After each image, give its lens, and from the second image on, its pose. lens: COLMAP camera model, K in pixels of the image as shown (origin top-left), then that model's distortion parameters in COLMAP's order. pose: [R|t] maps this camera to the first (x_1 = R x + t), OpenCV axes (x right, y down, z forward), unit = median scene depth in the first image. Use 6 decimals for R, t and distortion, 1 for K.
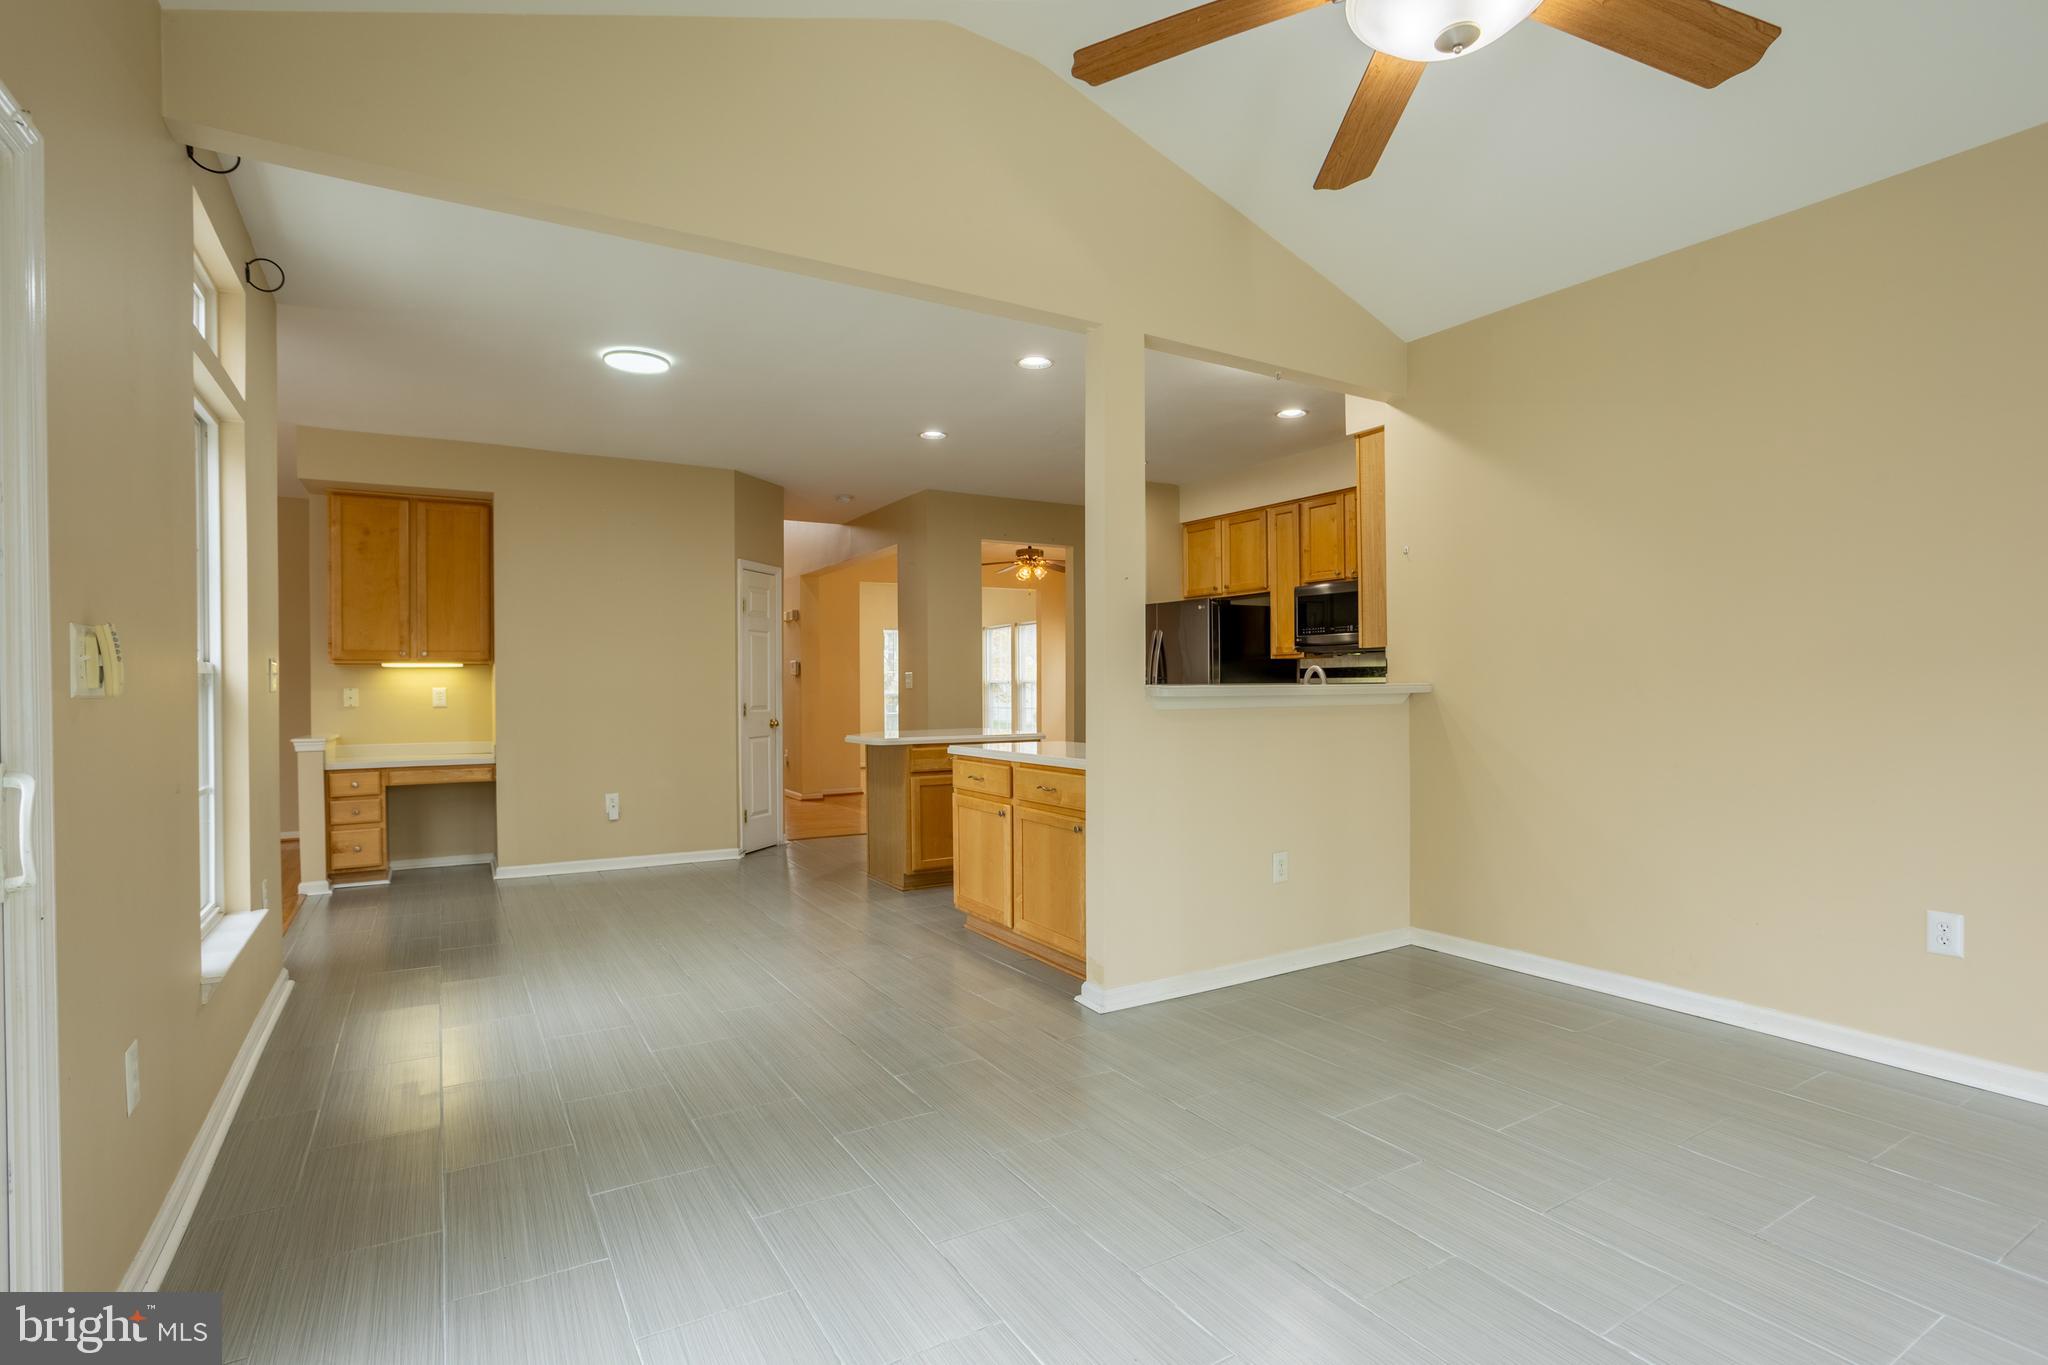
lens RADIAL K [[1011.6, 0, 1011.9], [0, 1011.6, 691.8], [0, 0, 1]] dist [-0.005809, 0.006477]
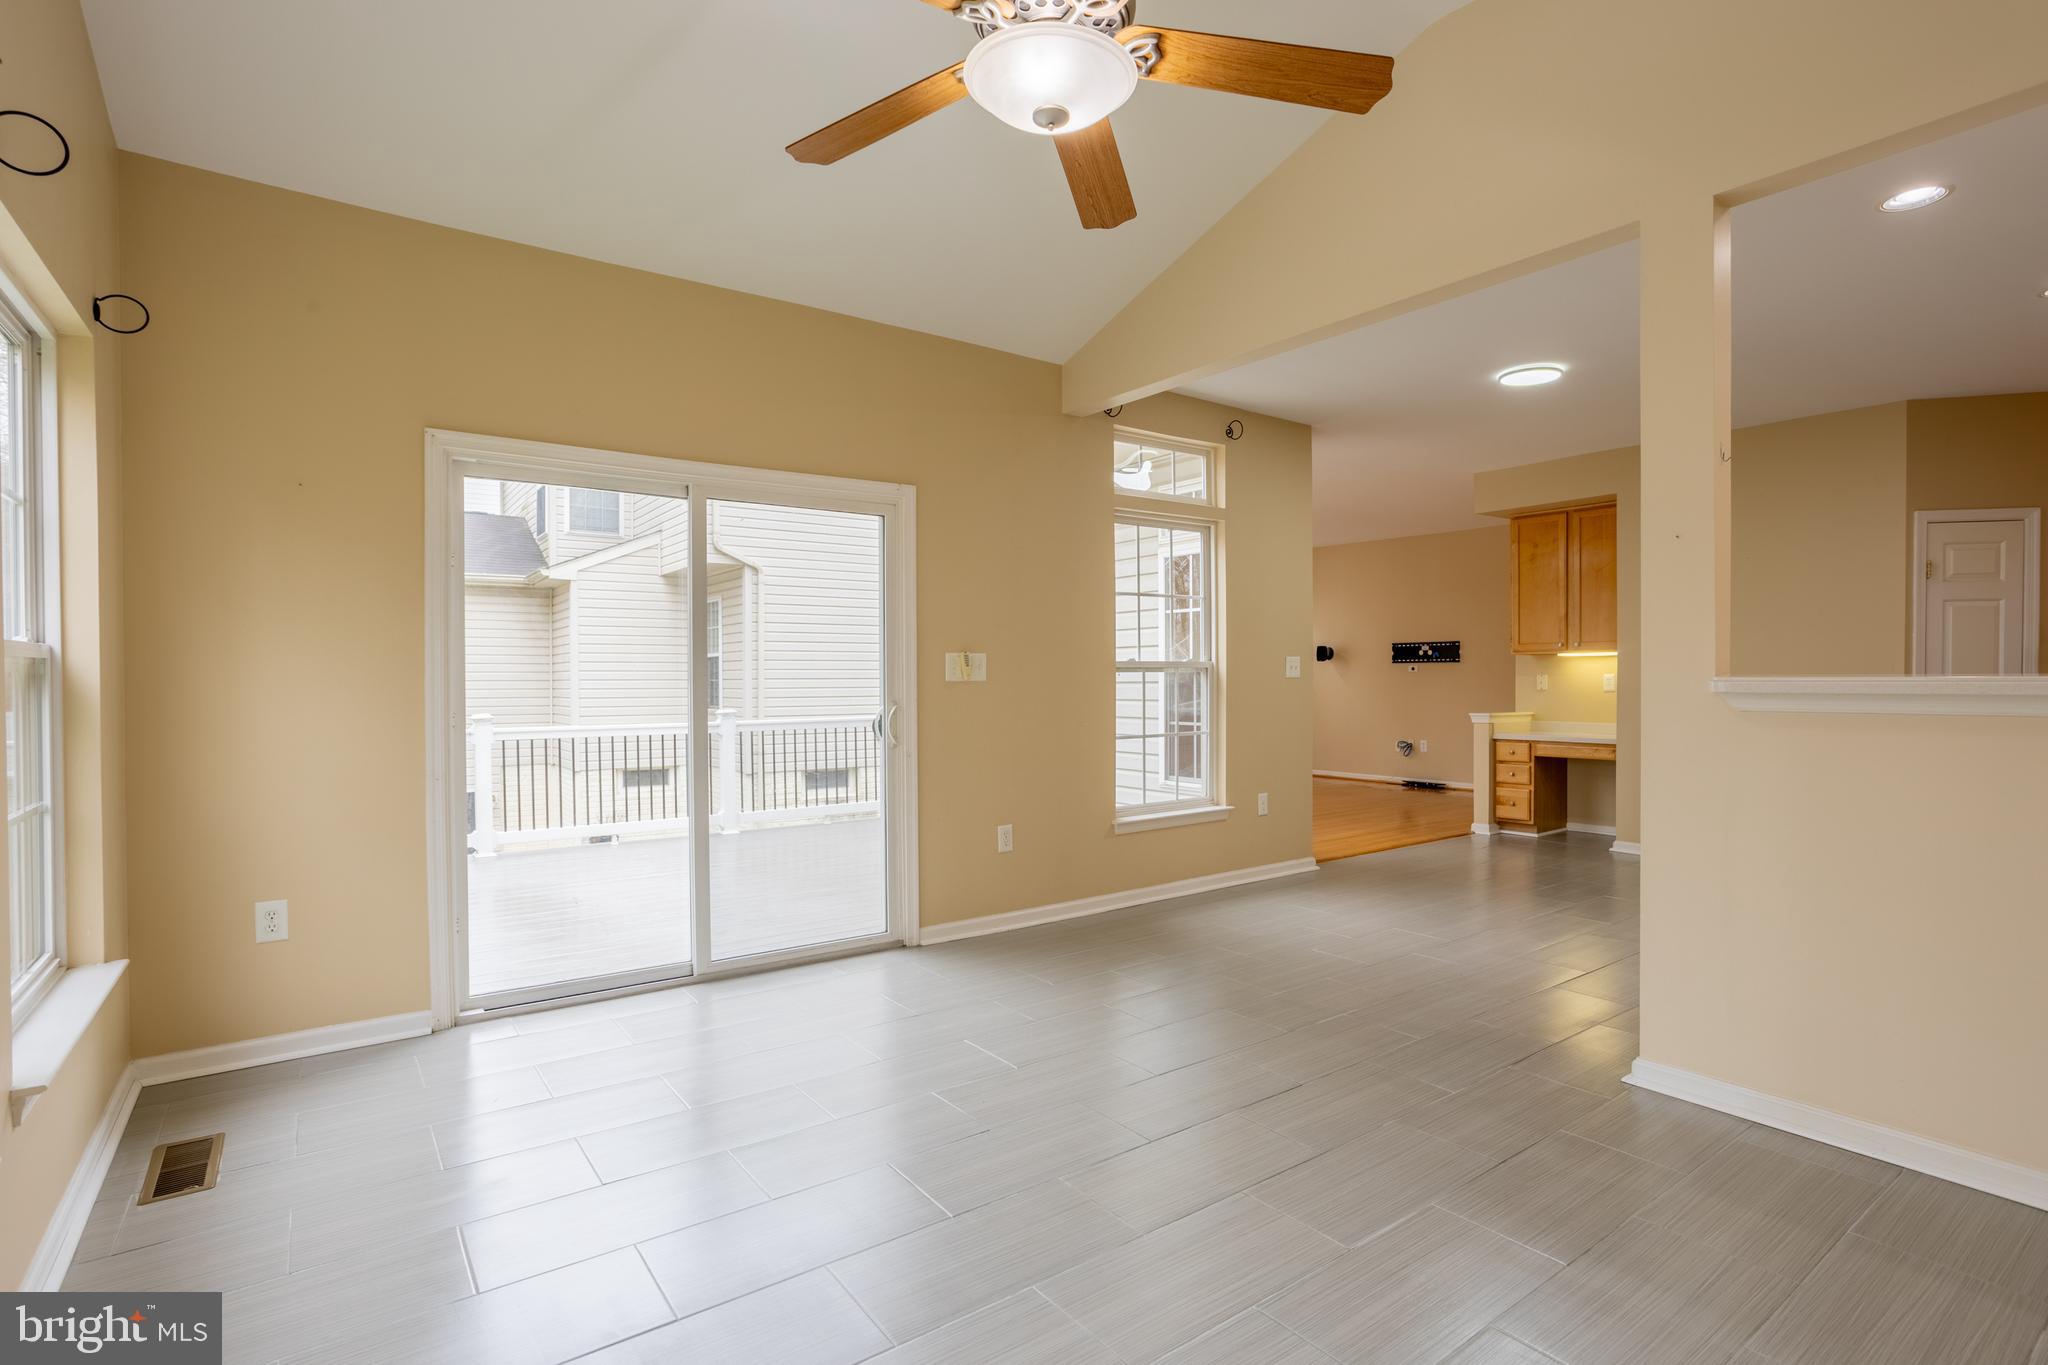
lens RADIAL K [[1011.6, 0, 1027.8], [0, 1011.6, 677.2], [0, 0, 1]] dist [-0.005809, 0.006477]
pose [[0.100544, 0.007106, -0.994907, 0.497617], [-0.006207, 0.999960, 0.006514, -0.004274], [0.994913, 0.005521, 0.100584, 0.267471]]
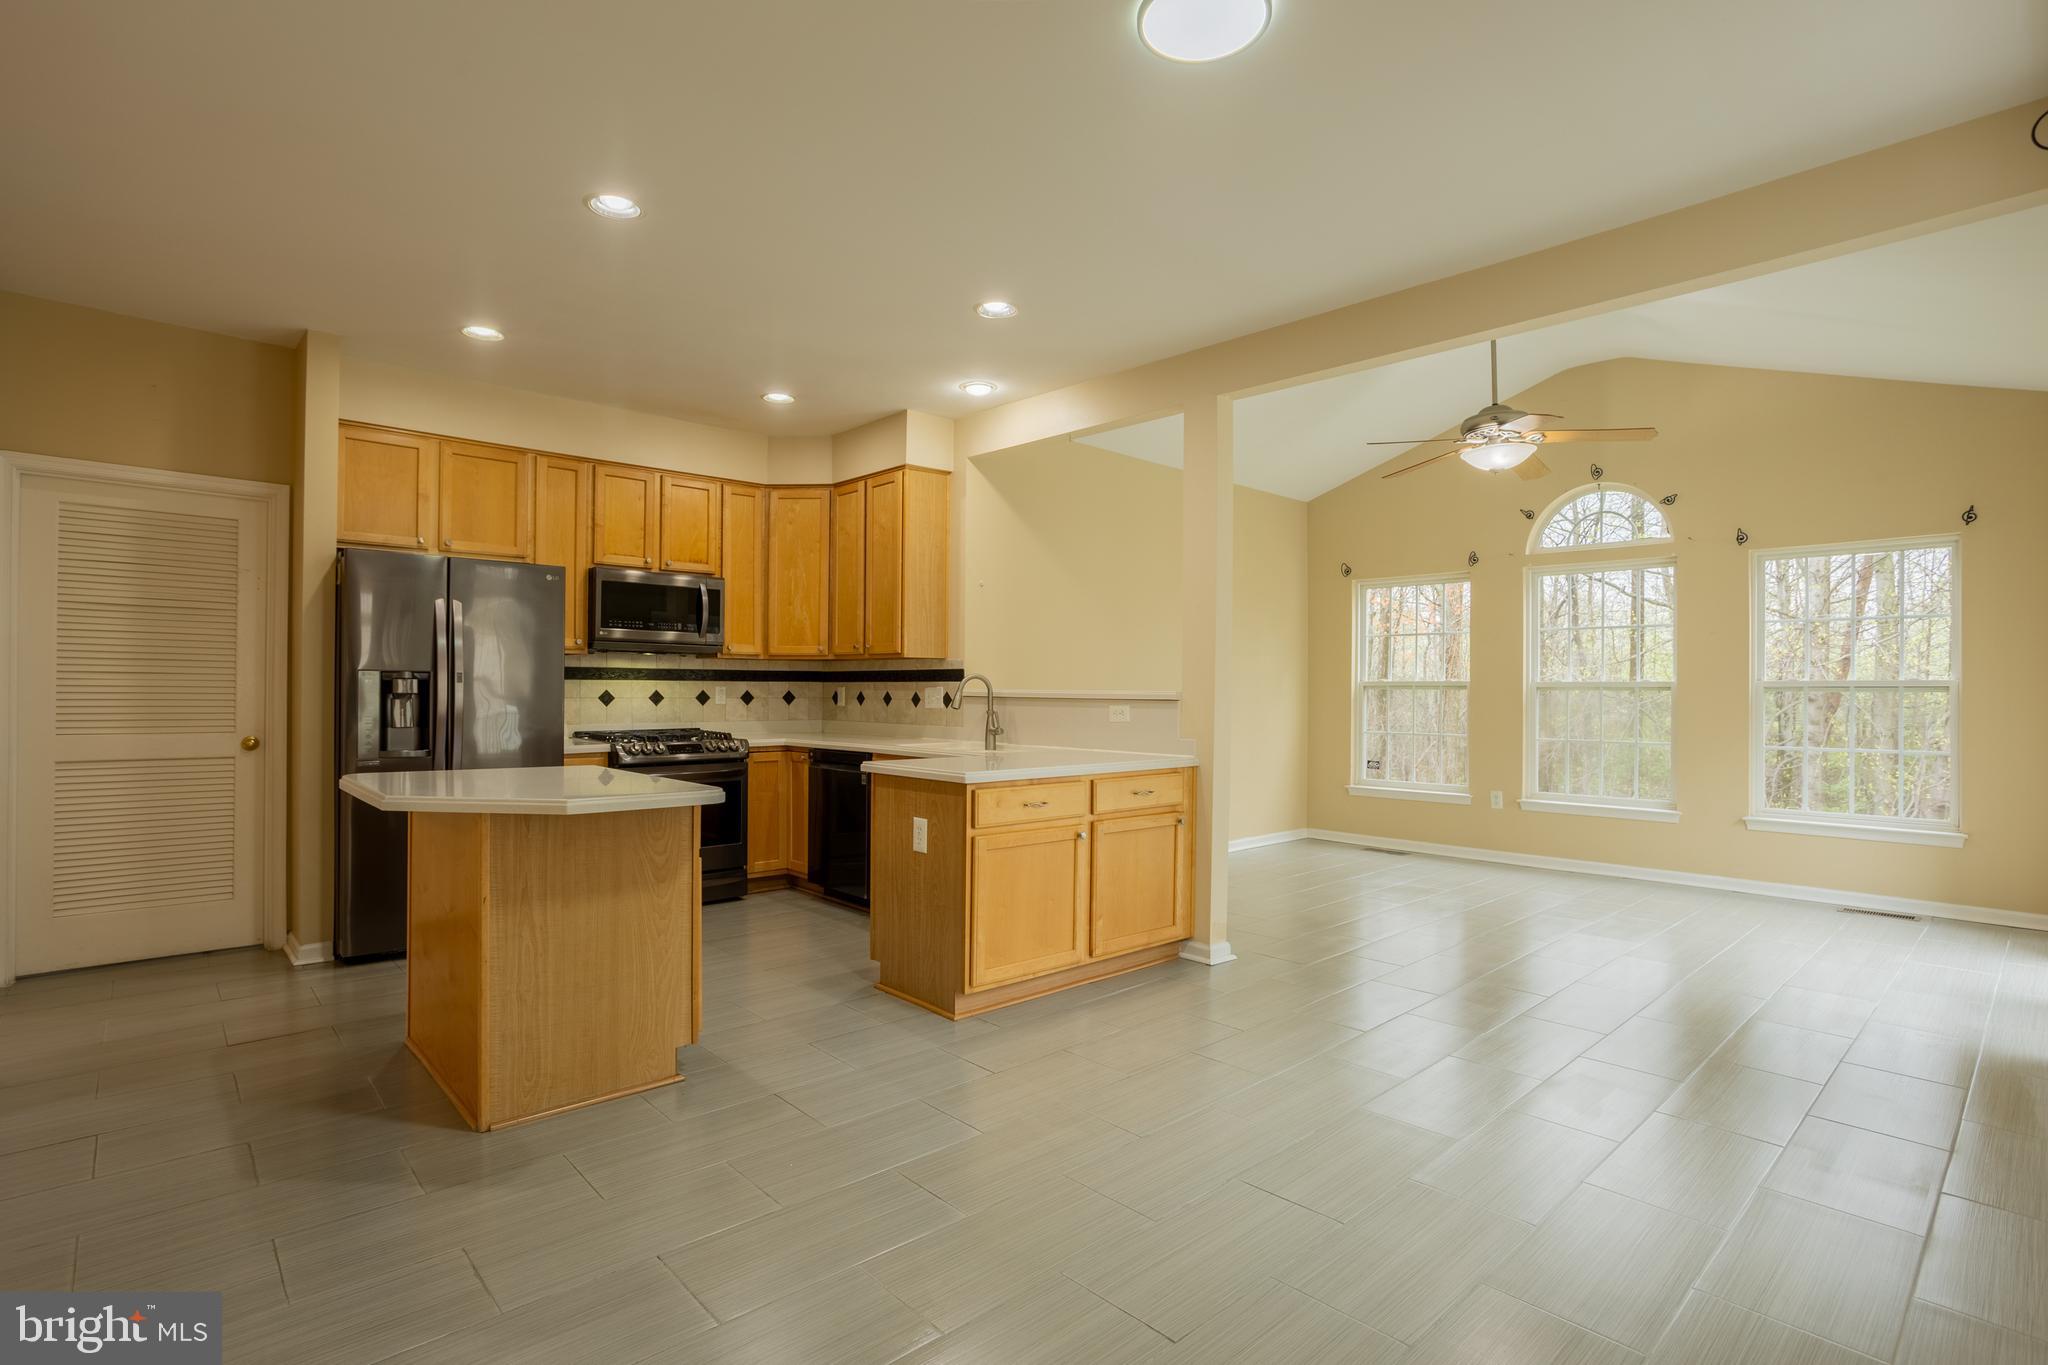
lens RADIAL K [[1011.6, 0, 1022.3], [0, 1011.6, 687.3], [0, 0, 1]] dist [-0.005809, 0.006477]
pose [[-0.206396, 0.007356, 0.978441, -0.610592], [0.000605, 0.999973, -0.007390, -0.001256], [-0.978468, -0.000933, -0.206394, 0.871285]]
